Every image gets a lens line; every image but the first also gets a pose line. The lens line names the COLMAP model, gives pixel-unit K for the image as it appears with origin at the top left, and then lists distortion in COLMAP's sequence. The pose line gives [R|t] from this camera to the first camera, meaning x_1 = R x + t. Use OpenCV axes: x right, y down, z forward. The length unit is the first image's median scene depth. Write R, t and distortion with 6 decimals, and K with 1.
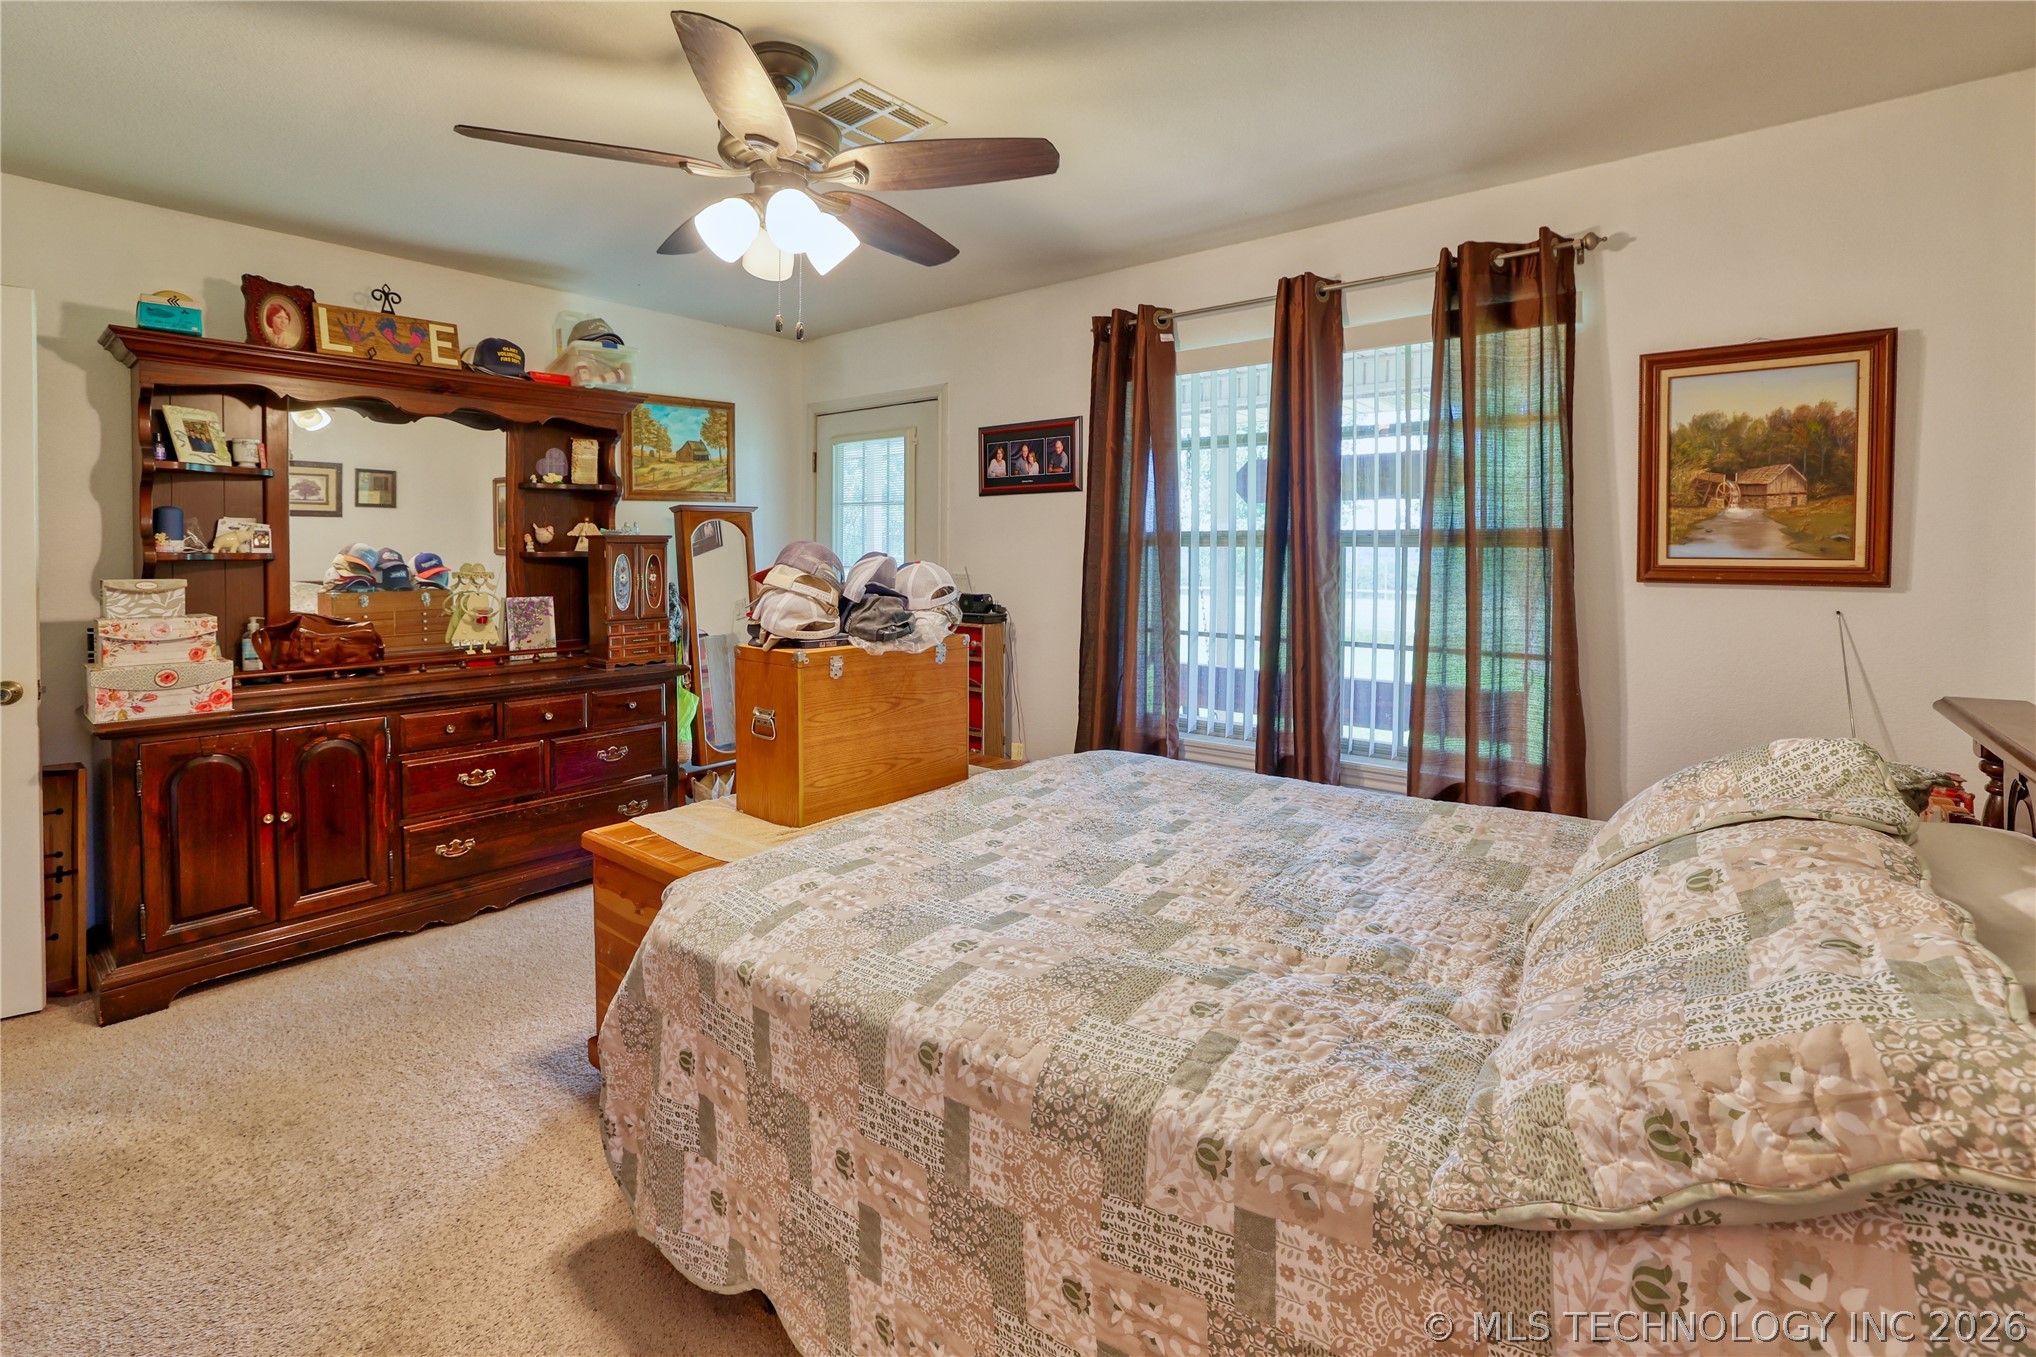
lens RADIAL K [[931.2, 0, 1011.9], [0, 931.2, 569.1], [0, 0, 1]] dist [-0.043768, 0.019997]
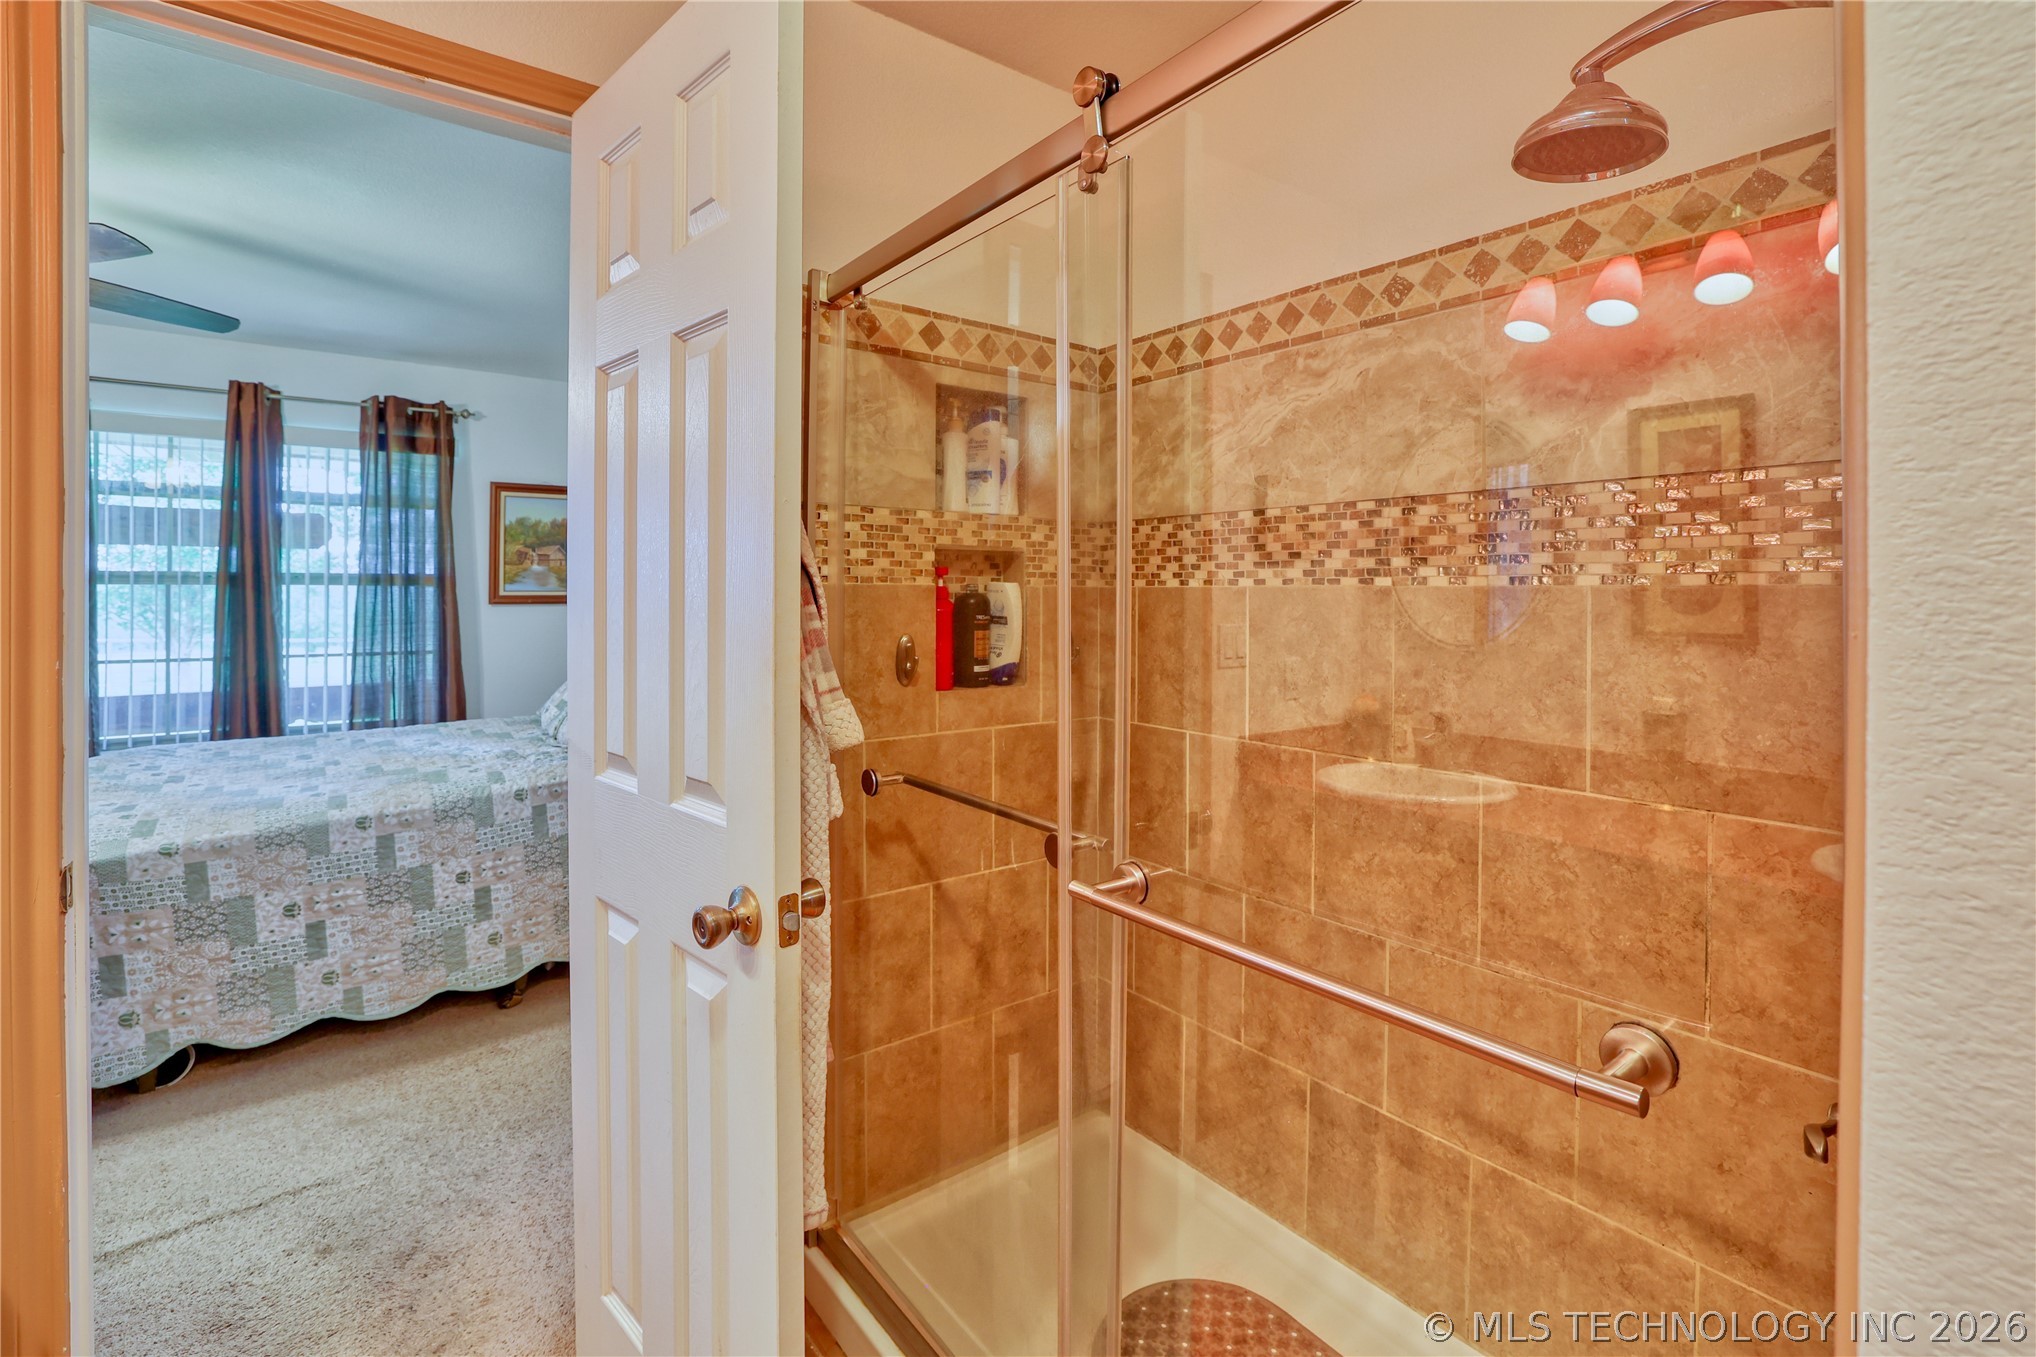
lens RADIAL K [[931.2, 0, 1011.9], [0, 931.2, 569.1], [0, 0, 1]] dist [-0.043768, 0.019997]
pose [[0.244254, 0.021745, 0.969468, -0.879220], [0.024788, 0.999282, -0.028659, 0.022608], [-0.969394, 0.031031, 0.243539, -0.481854]]
